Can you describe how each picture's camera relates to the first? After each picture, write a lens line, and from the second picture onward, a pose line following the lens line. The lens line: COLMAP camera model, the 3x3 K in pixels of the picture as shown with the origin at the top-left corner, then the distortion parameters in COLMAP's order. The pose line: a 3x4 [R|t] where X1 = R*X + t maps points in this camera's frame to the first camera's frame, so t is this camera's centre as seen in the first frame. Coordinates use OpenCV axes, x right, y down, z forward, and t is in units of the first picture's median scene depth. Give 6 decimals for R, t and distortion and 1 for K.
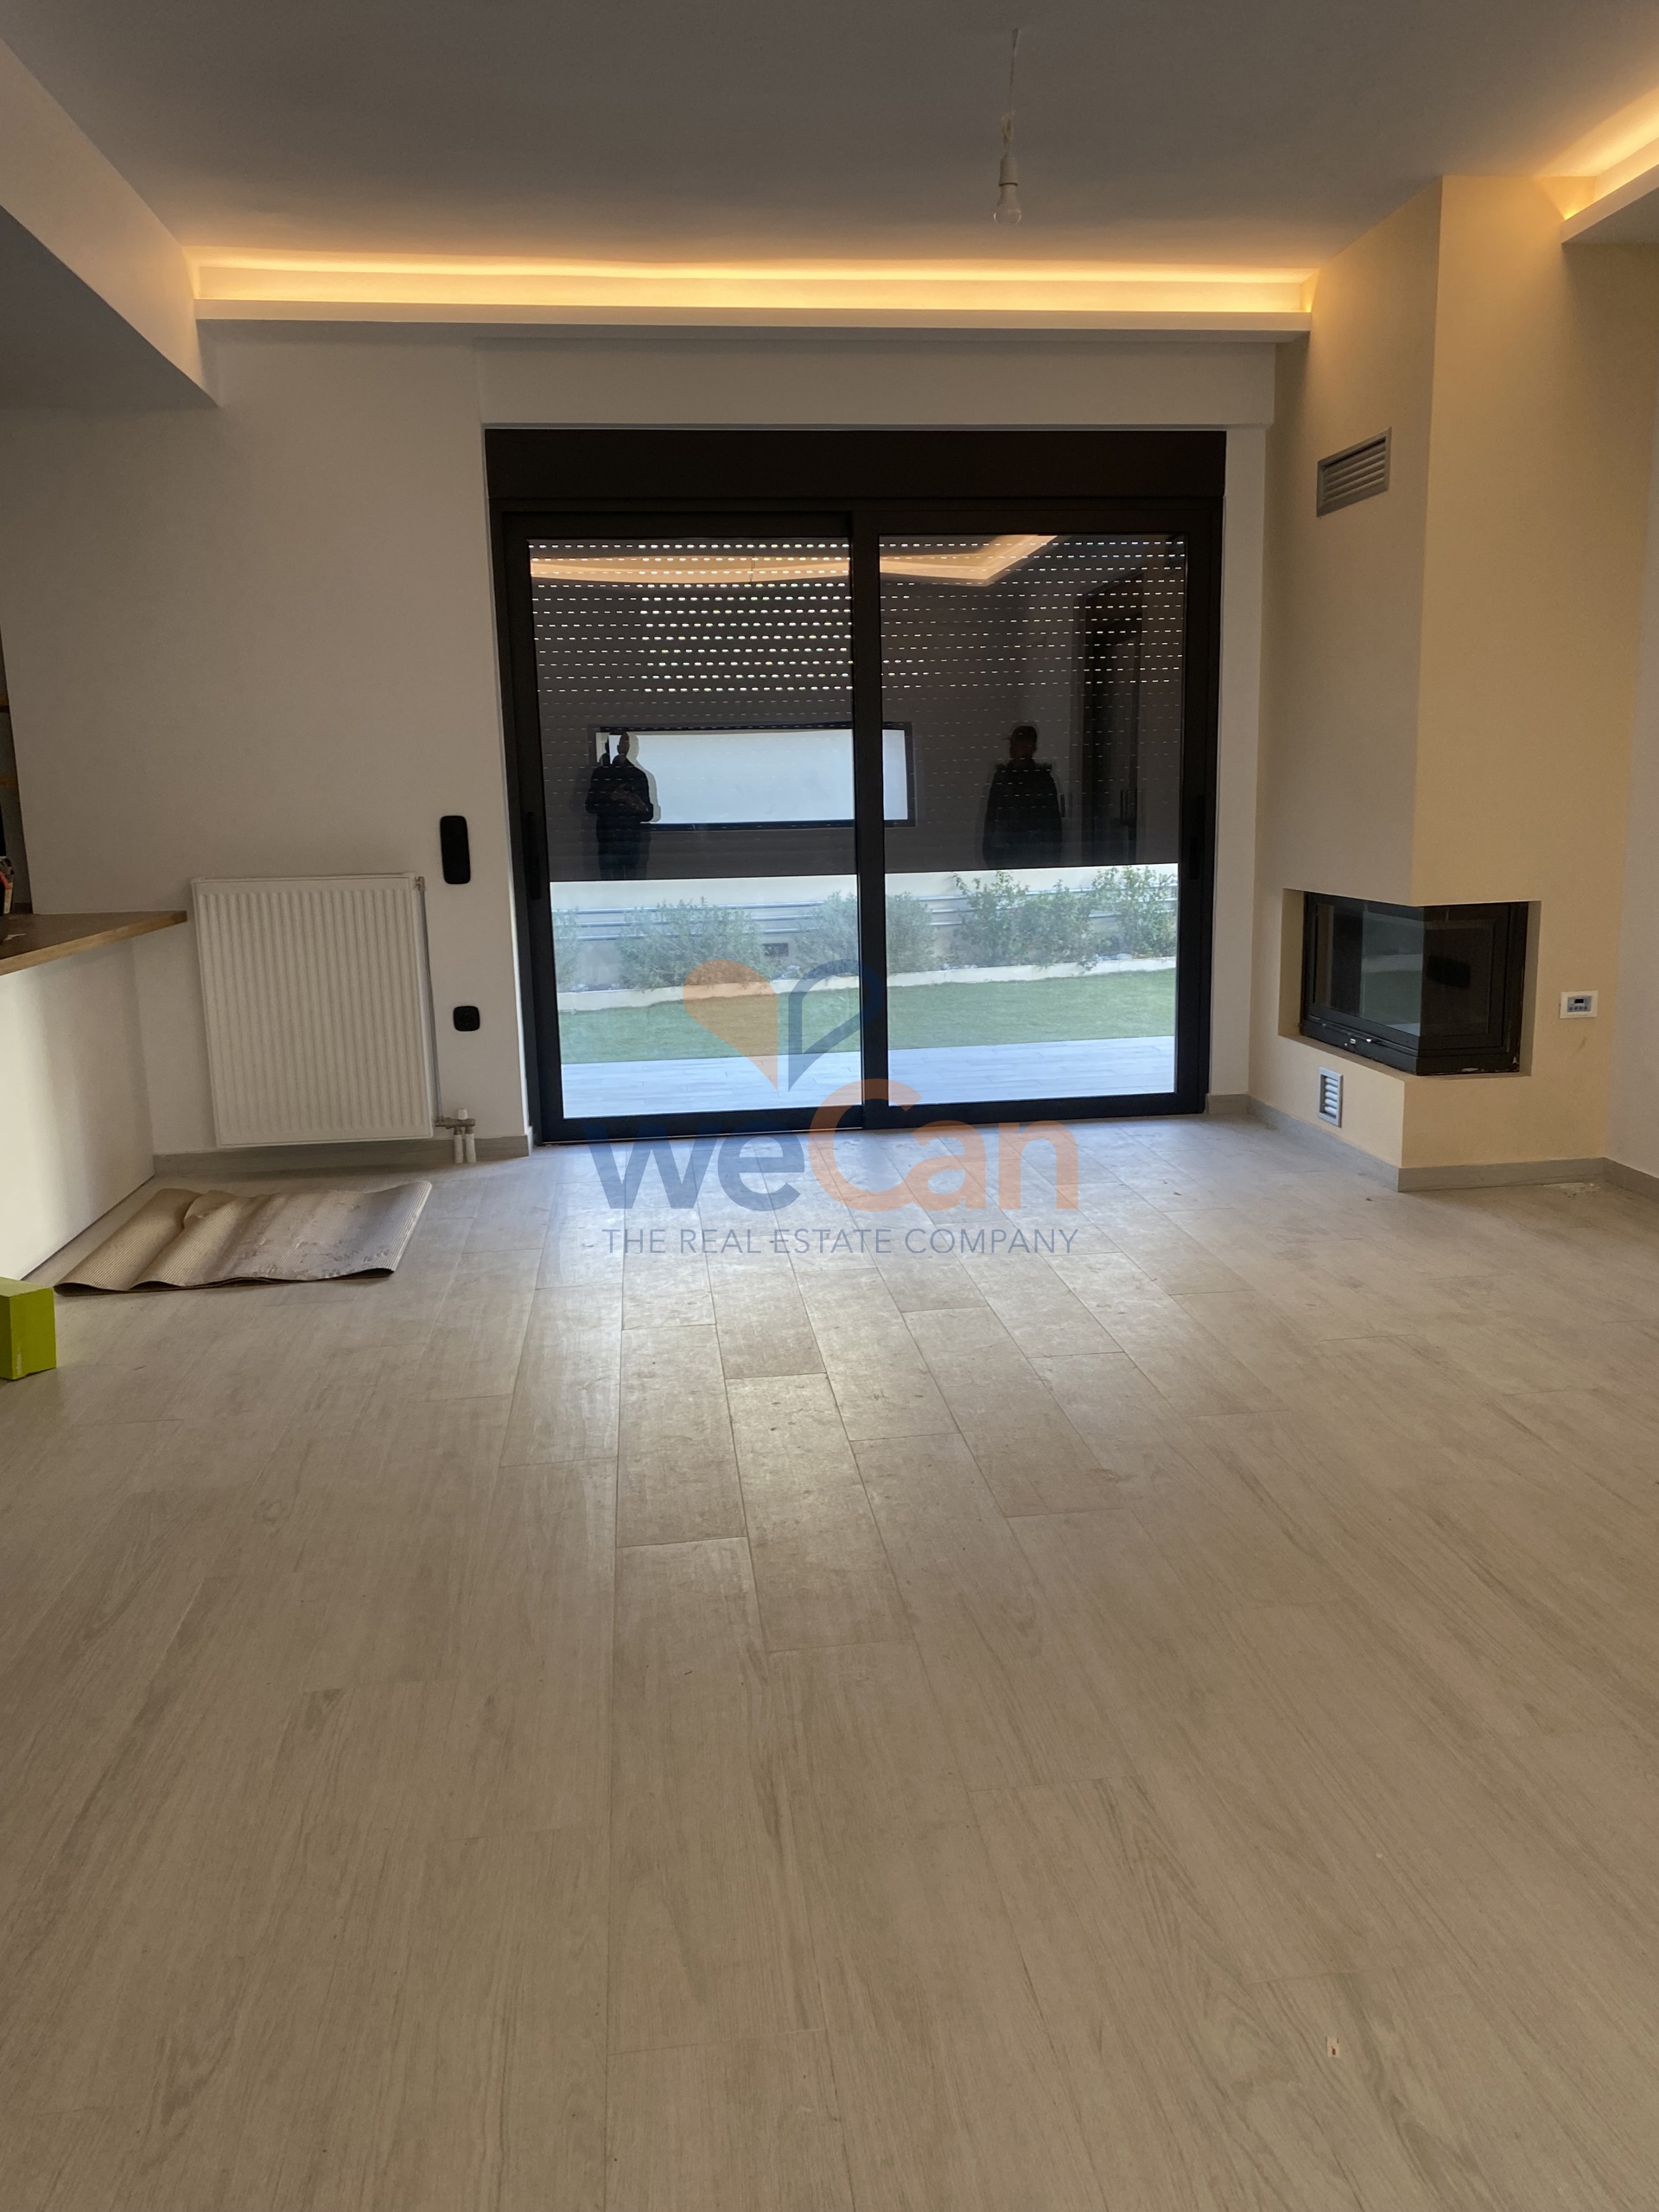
lens RADIAL K [[1713.3, 0, 841.6], [0, 1713.3, 1134.7], [0, 0, 1]] dist [0.067181, -0.002856]
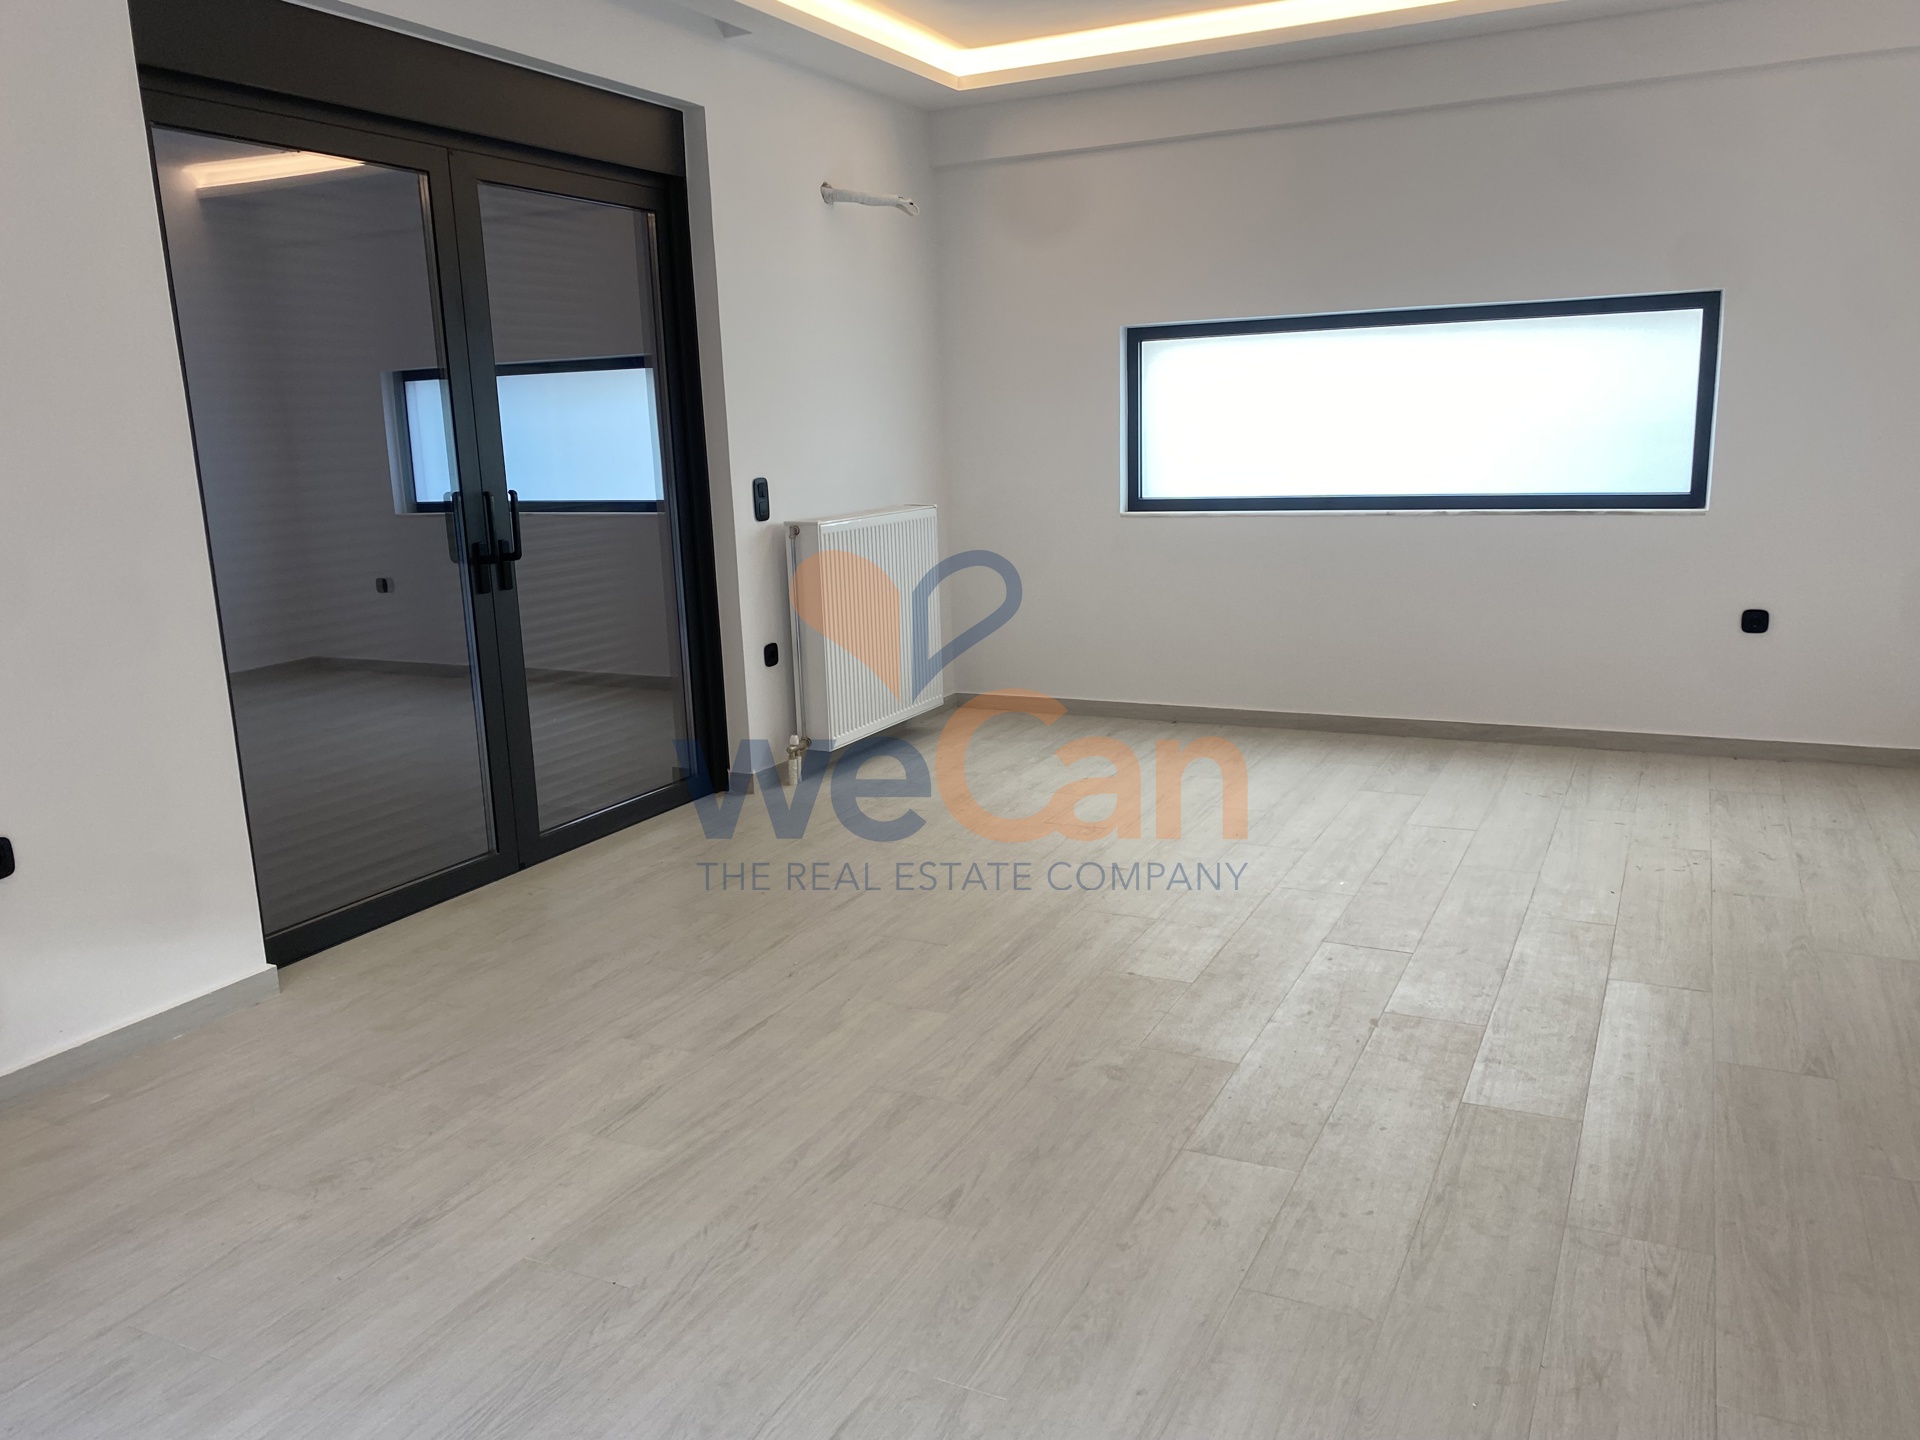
lens RADIAL K [[1455.0, 0, 960.0], [0, 1455.0, 720.0], [0, 0, 1]] dist [0.000484, -0.013938]
pose [[-0.833650, -0.059597, 0.549067, -0.151983], [0.164667, 0.922124, 0.350104, -0.206043], [-0.527173, 0.382278, -0.758915, 0.937106]]
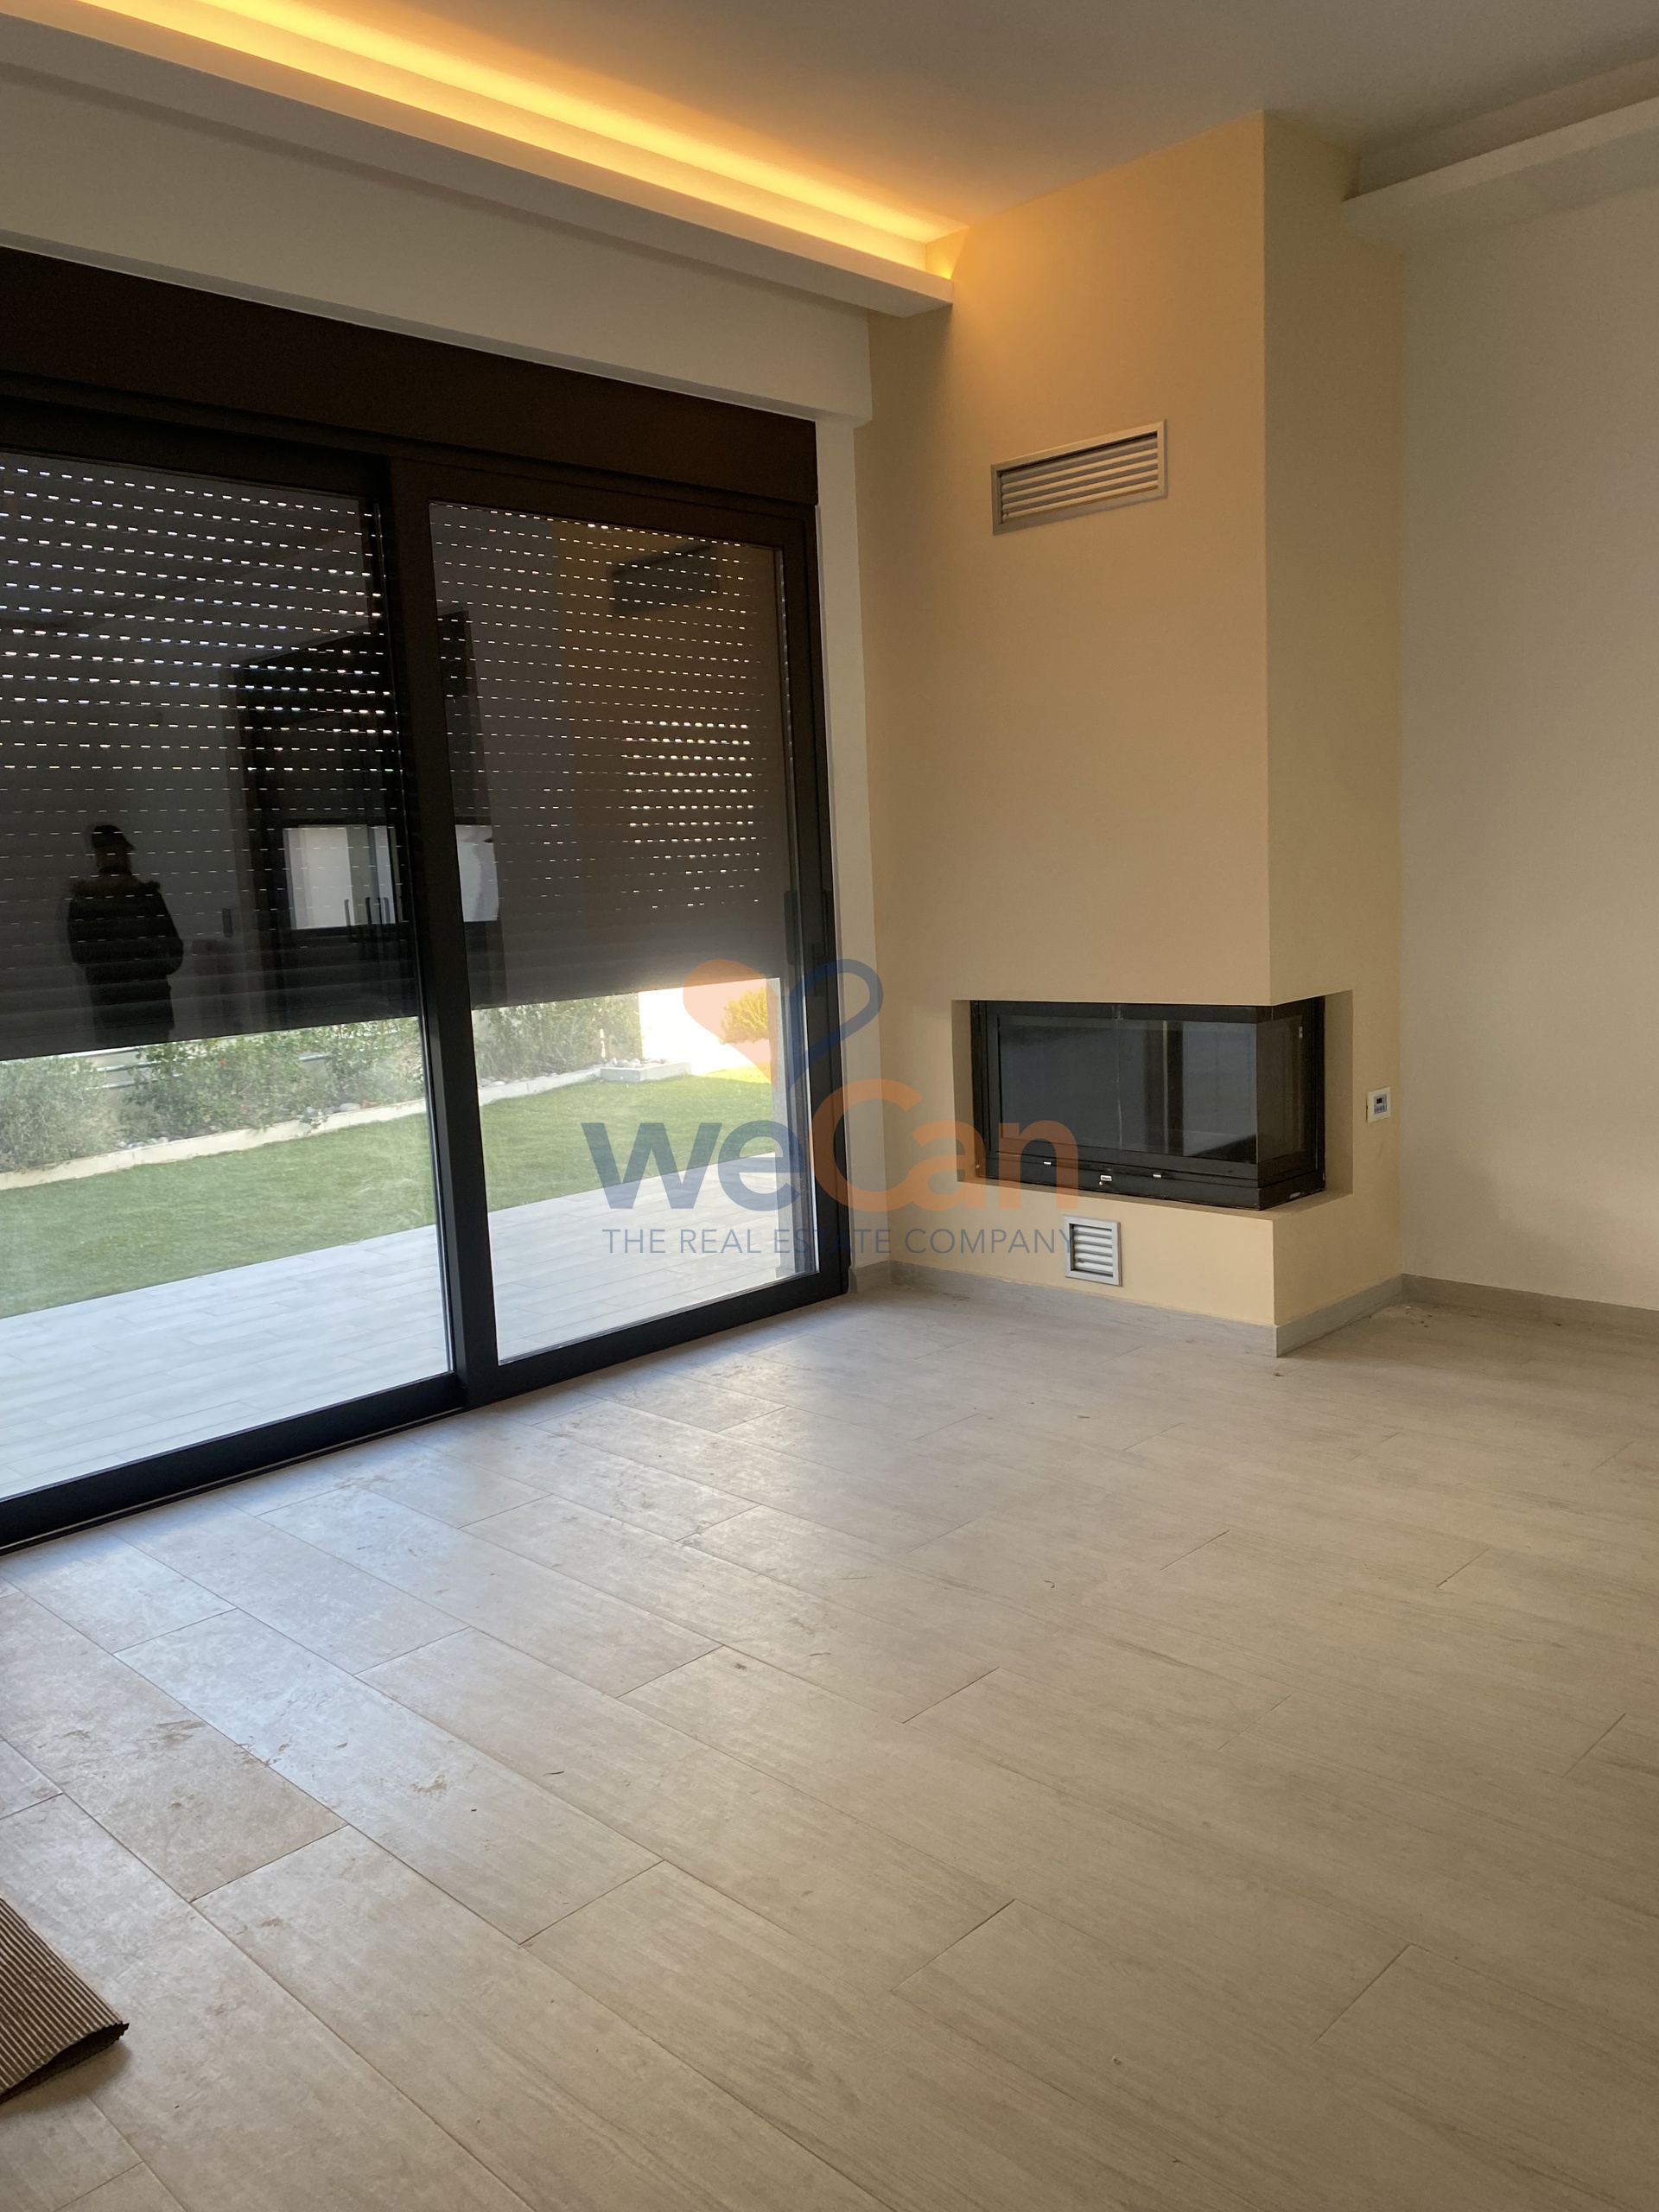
lens RADIAL K [[1713.3, 0, 841.6], [0, 1713.3, 1134.7], [0, 0, 1]] dist [0.067181, -0.002856]
pose [[0.781711, -0.113426, 0.613239, -0.286709], [0.155971, 0.987630, -0.016146, -0.079201], [-0.603822, 0.108269, 0.789732, 0.430757]]
